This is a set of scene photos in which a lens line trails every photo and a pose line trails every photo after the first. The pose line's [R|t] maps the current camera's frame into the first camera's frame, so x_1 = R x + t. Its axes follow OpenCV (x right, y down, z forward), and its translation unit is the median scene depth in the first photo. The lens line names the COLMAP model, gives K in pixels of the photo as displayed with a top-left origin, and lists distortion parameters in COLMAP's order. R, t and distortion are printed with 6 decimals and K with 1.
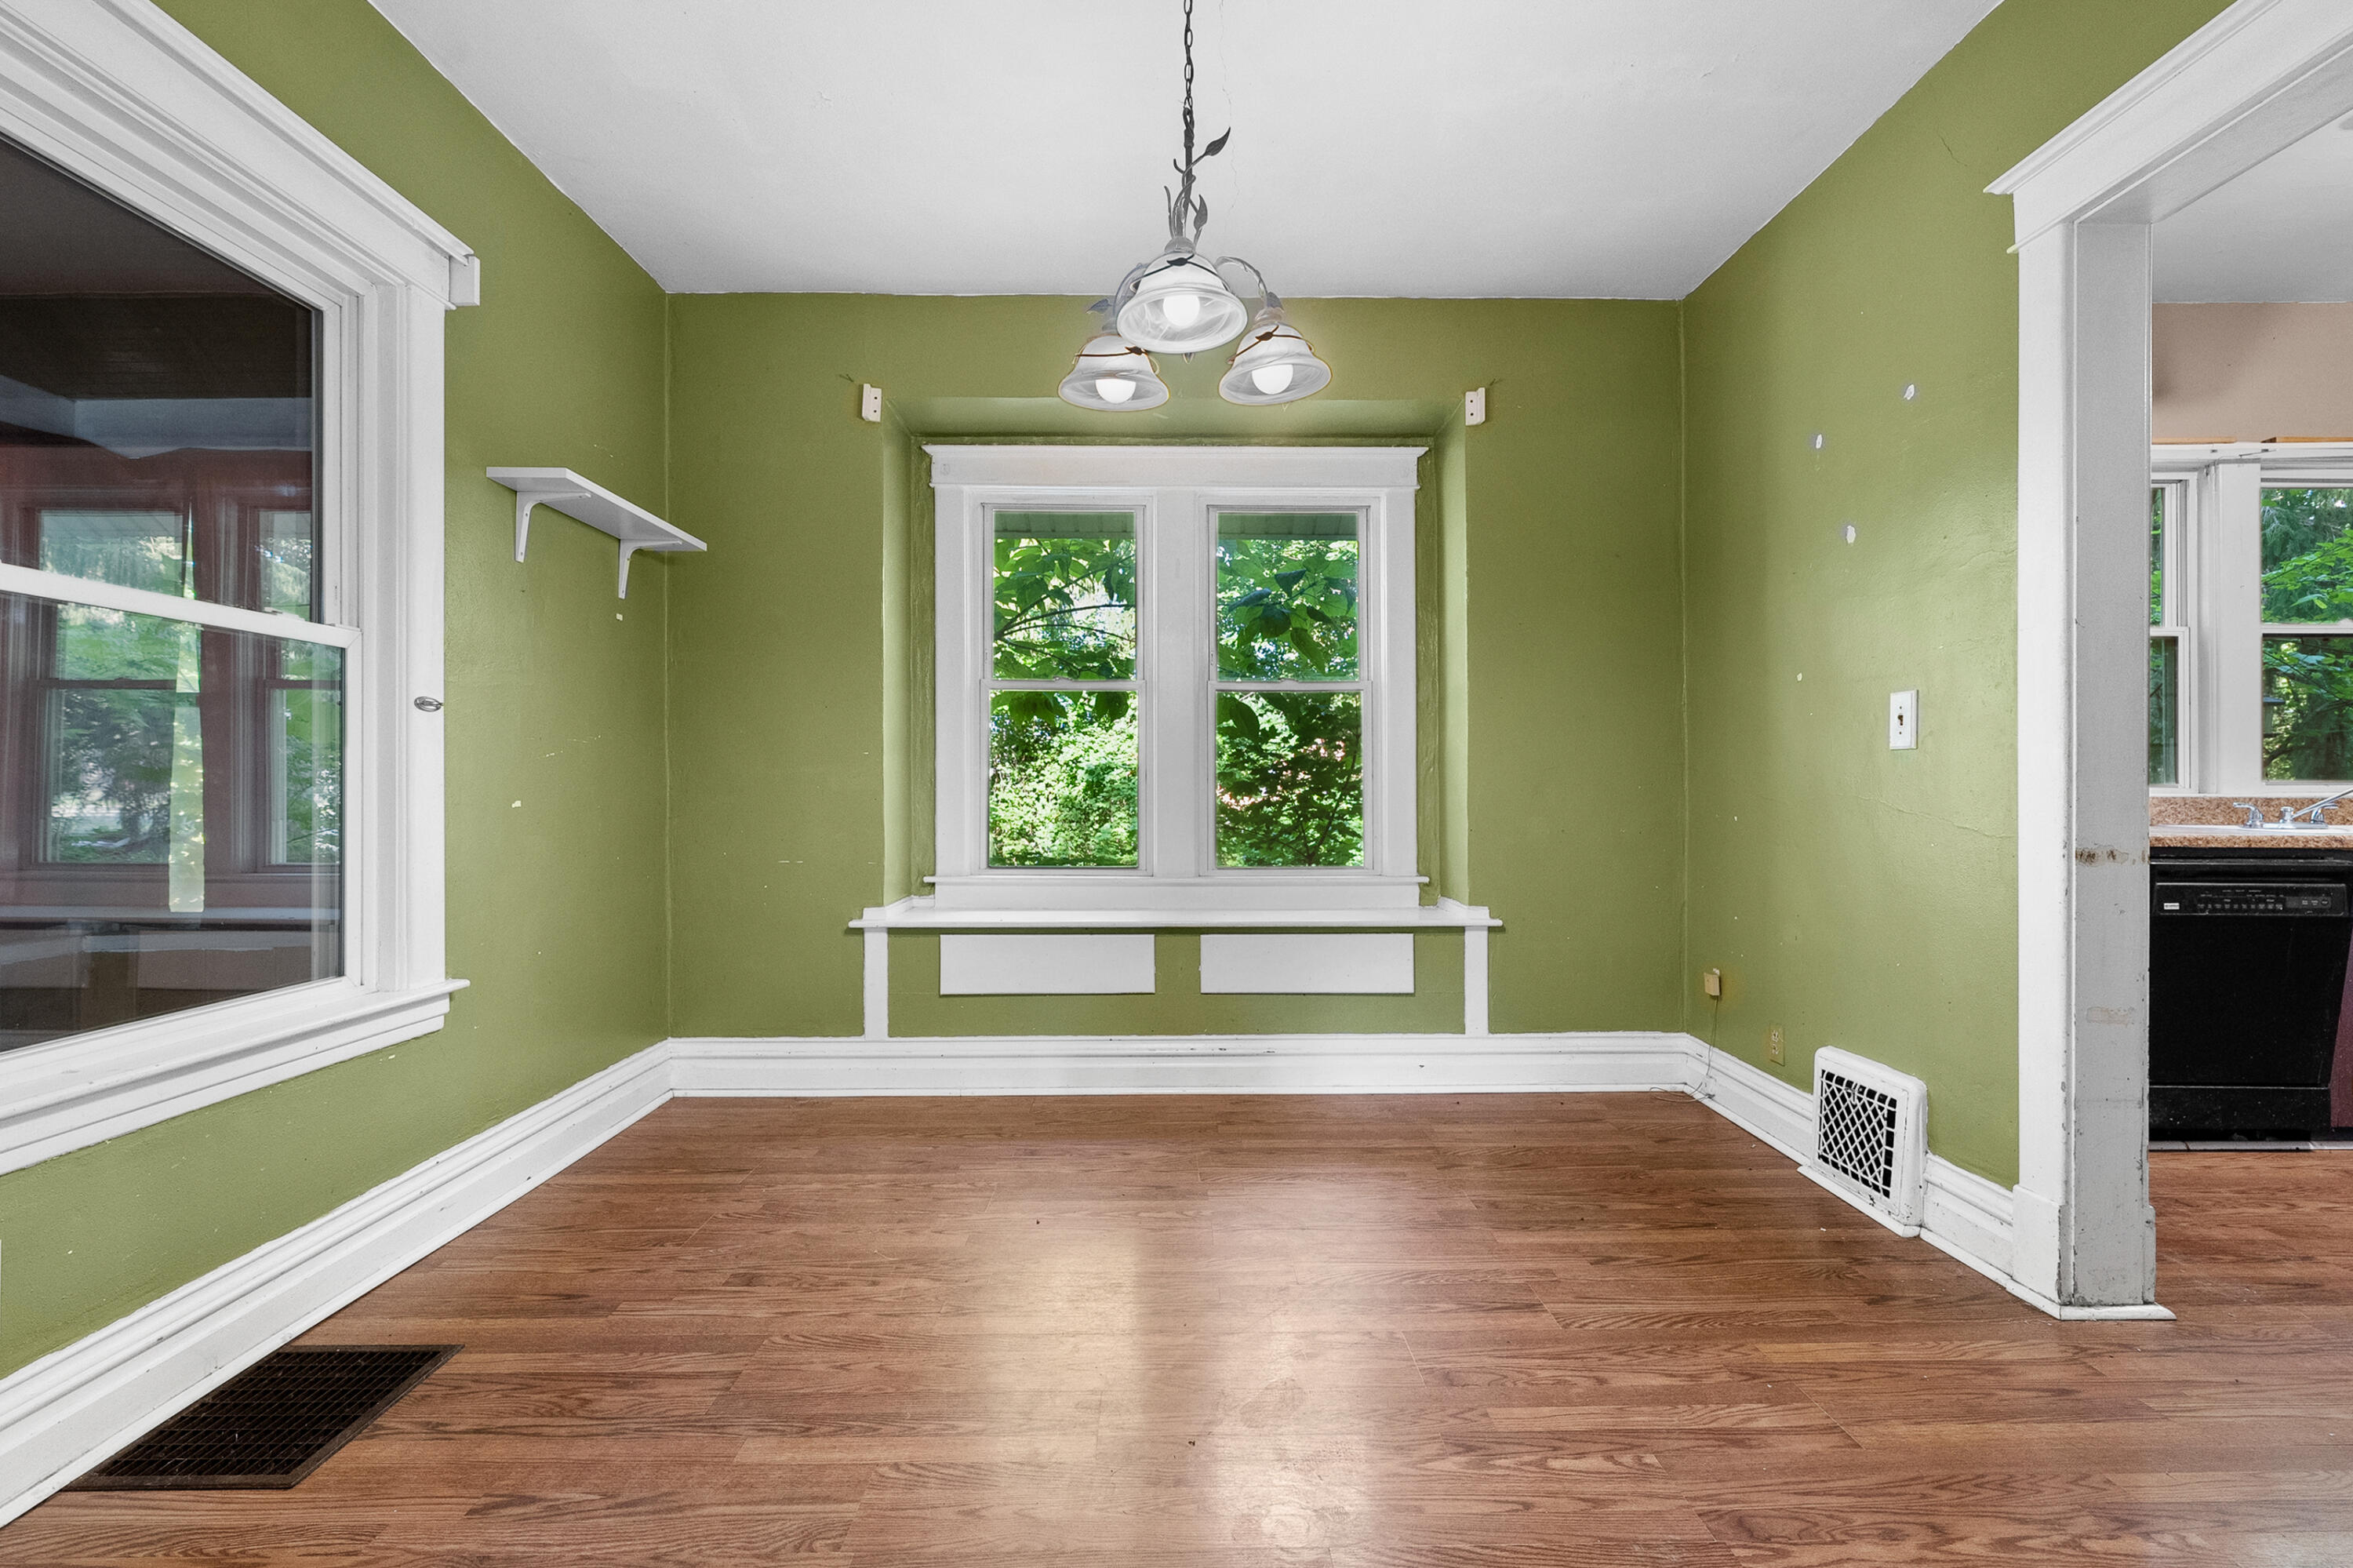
lens RADIAL K [[1086.9, 0, 1176.5], [0, 1086.9, 784.0], [0, 0, 1]] dist [-0.001035, 0.000369]
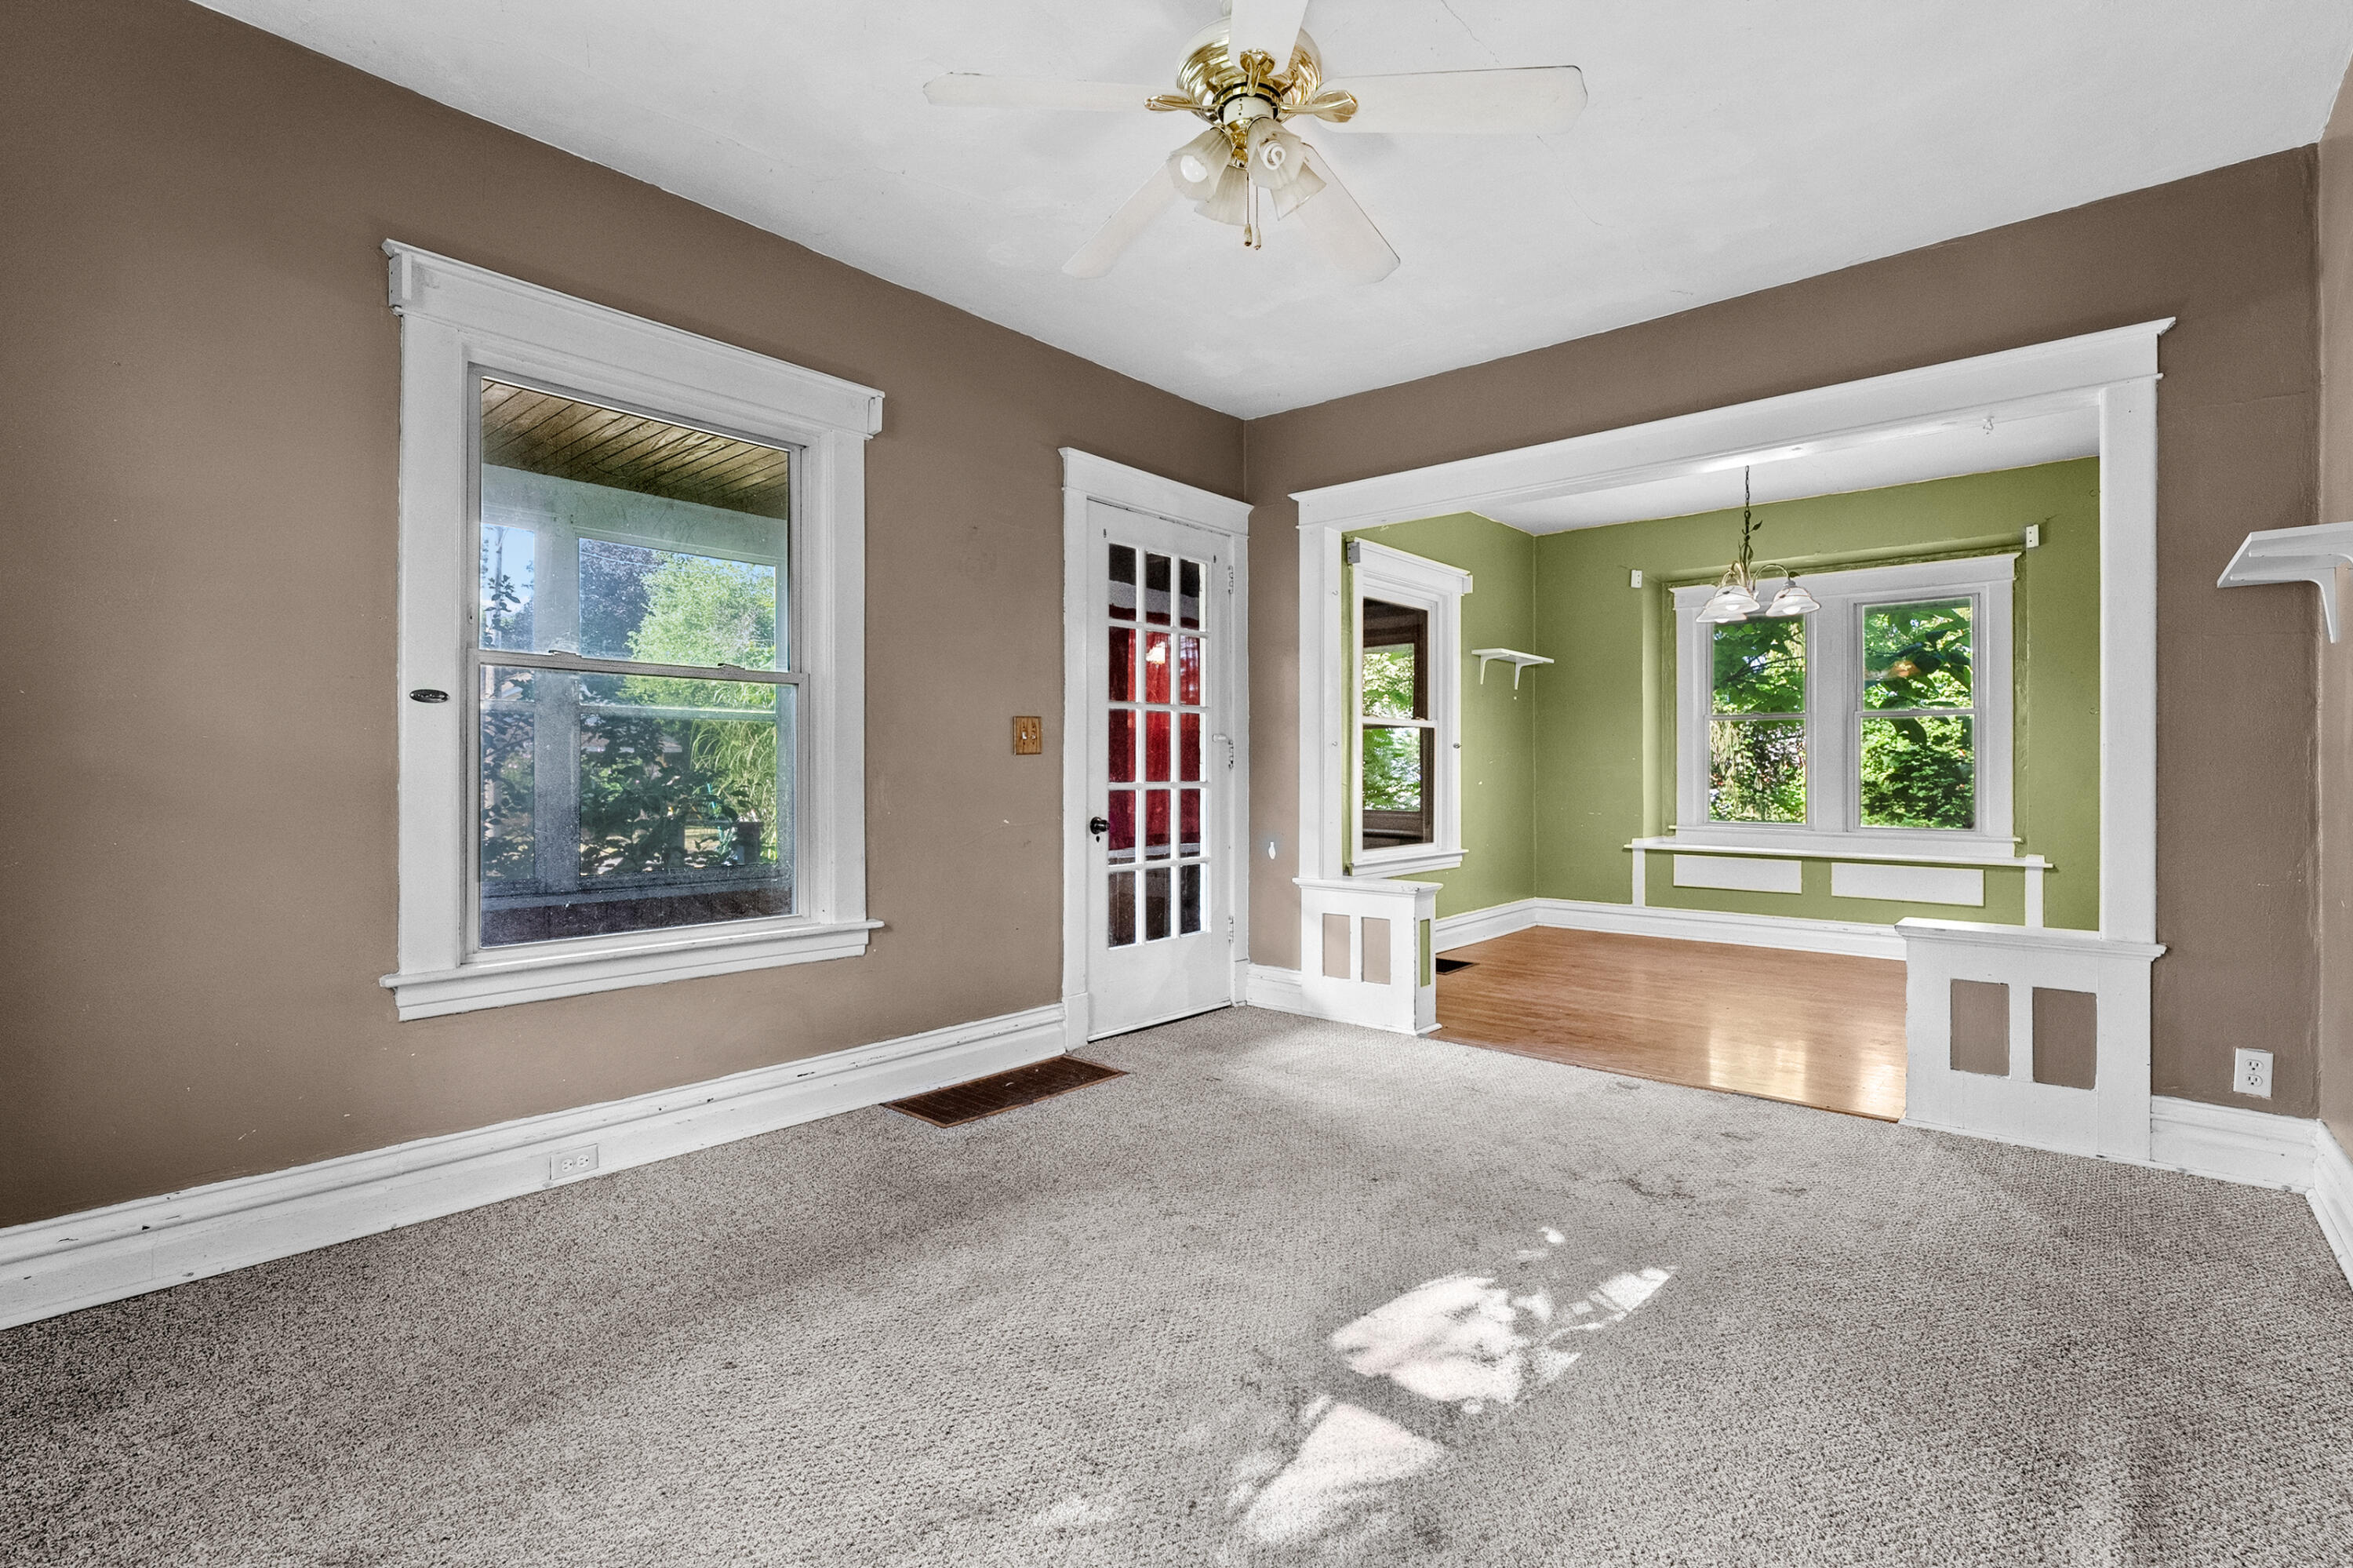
lens RADIAL K [[1082.9, 0, 1174.5], [0, 1082.9, 769.6], [0, 0, 1]] dist [-0.002188, -0.000064]
pose [[0.747478, 0.002276, -0.664283, 0.463734], [0.000260, 0.999993, 0.003719, -0.019175], [0.664287, -0.002952, 0.747472, -1.189180]]
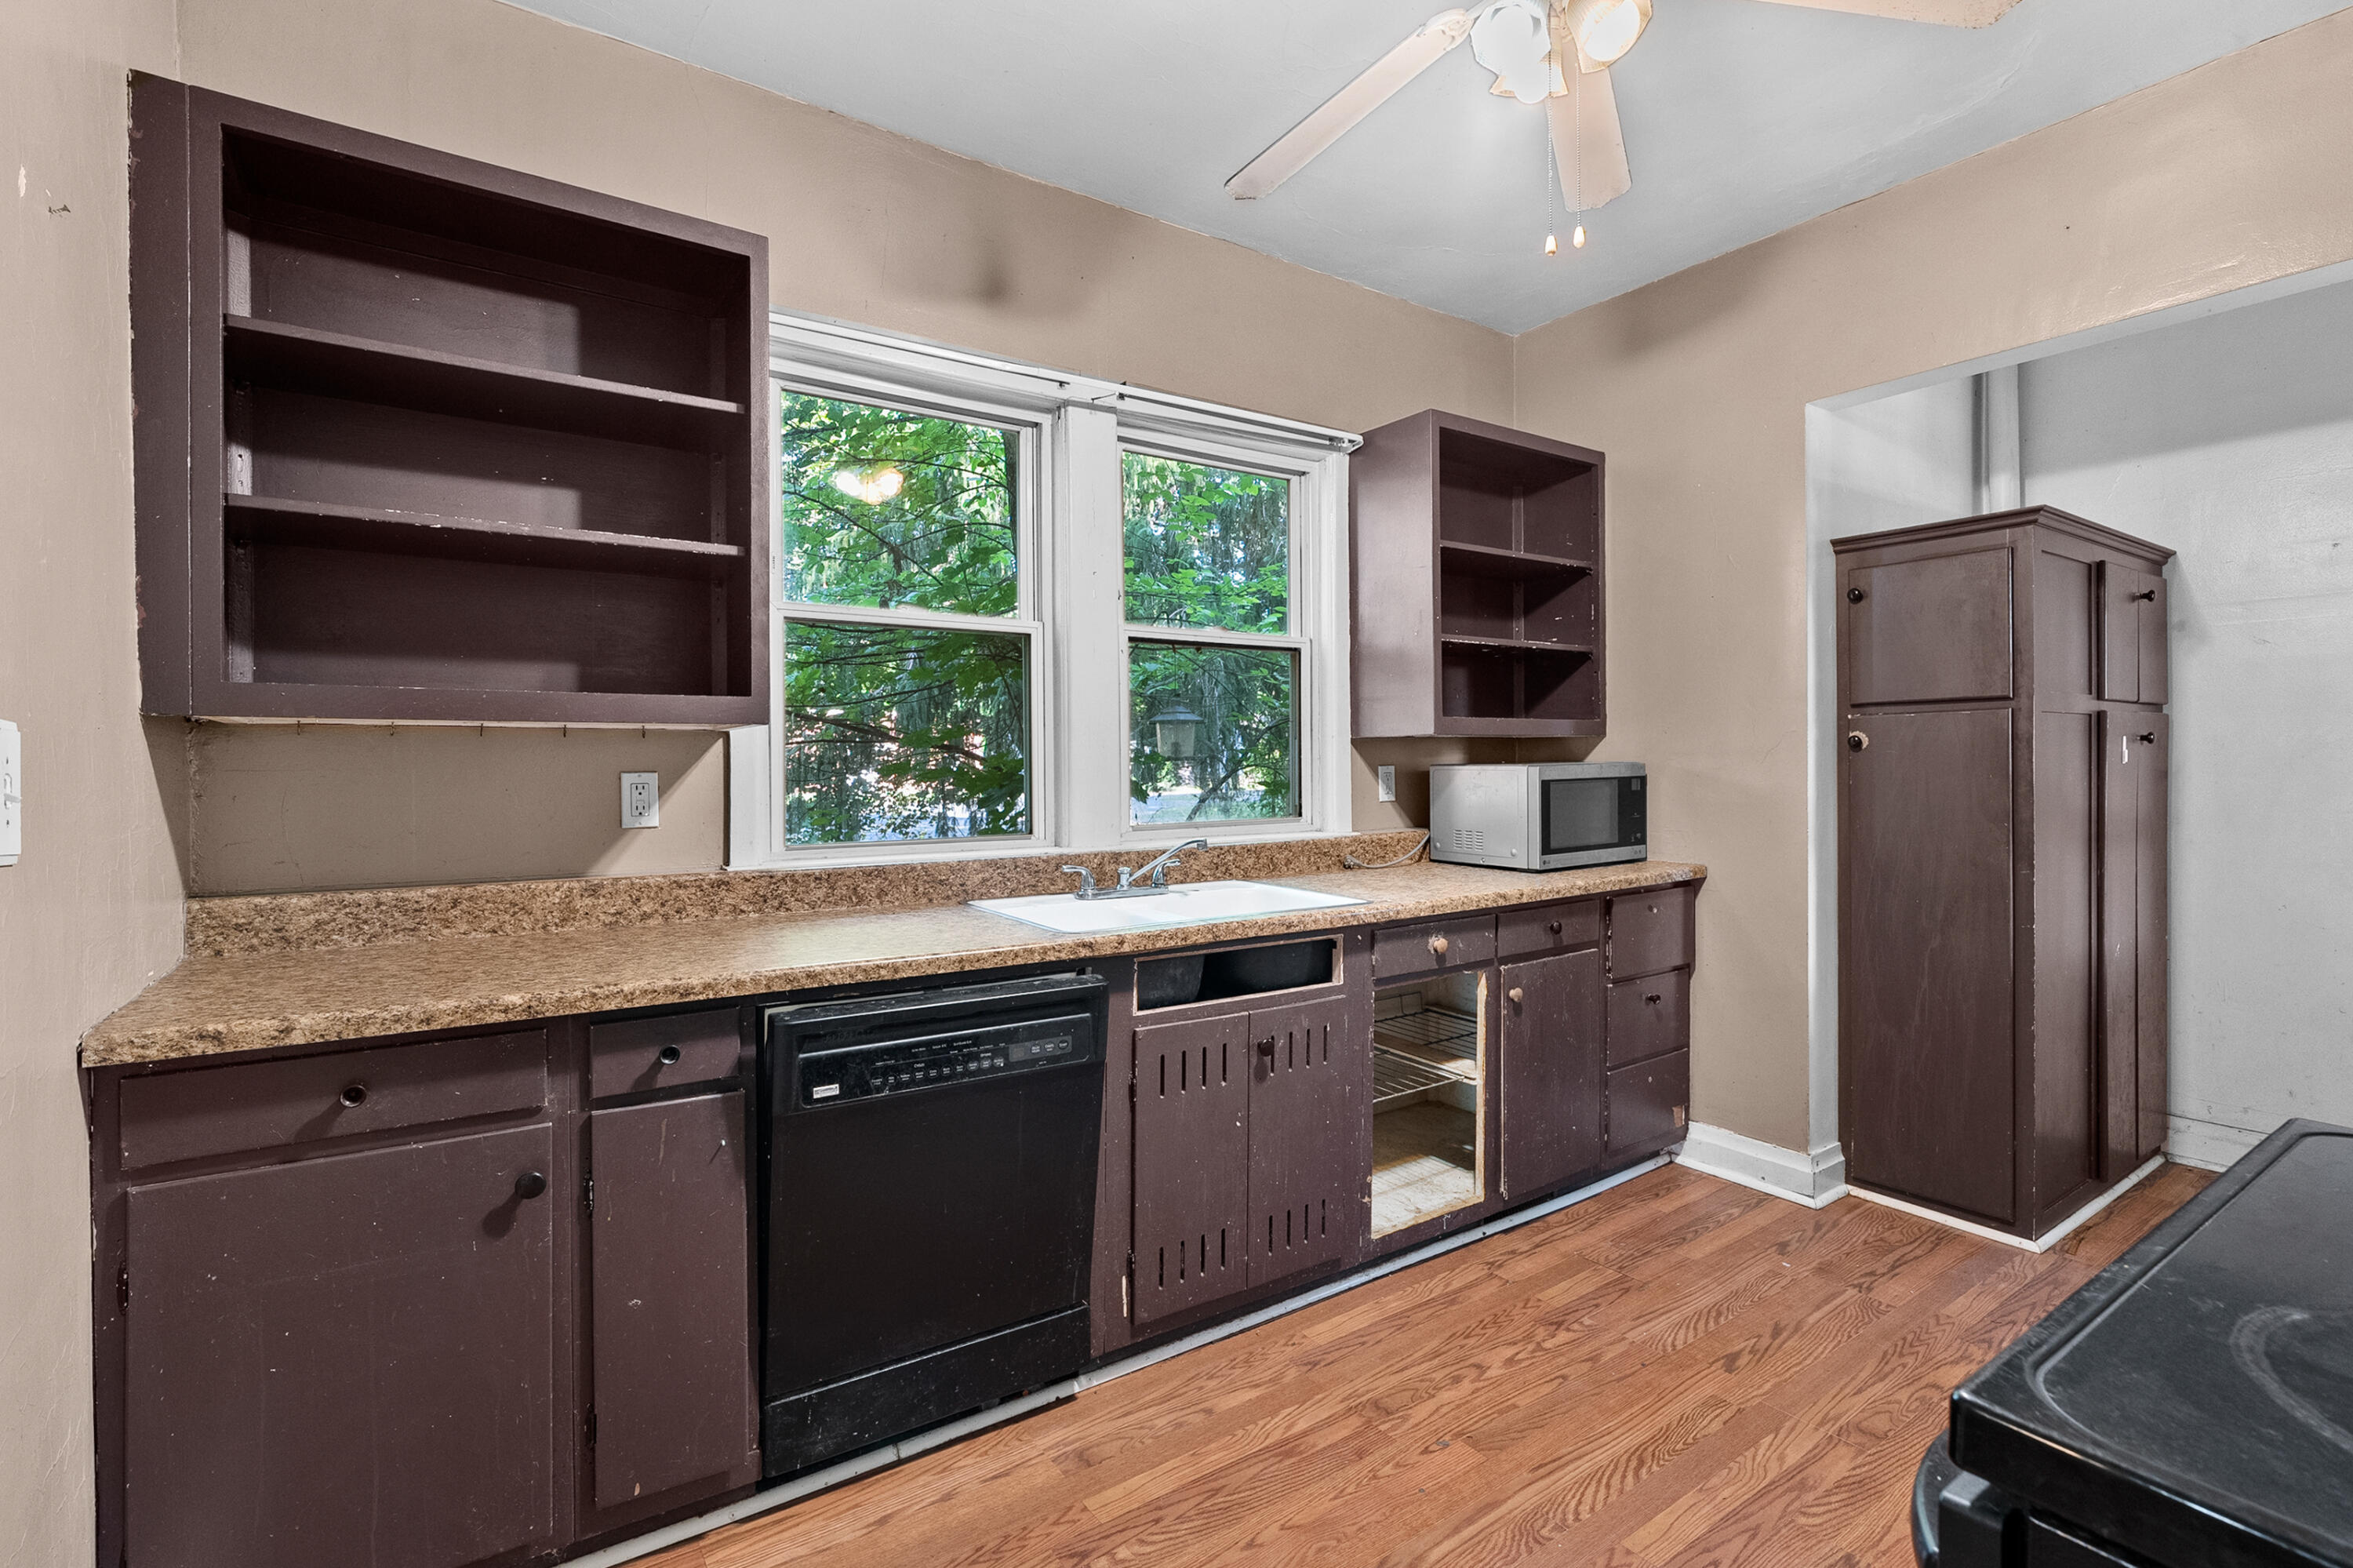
lens RADIAL K [[1075.7, 0, 1187.7], [0, 1075.7, 769.1], [0, 0, 1]] dist [-0.003536, 0.000335]
pose [[0.834483, -0.011084, 0.550922, 0.763081], [0.005921, 0.999920, 0.011149, -0.064822], [-0.551002, -0.006042, 0.834482, 0.415455]]
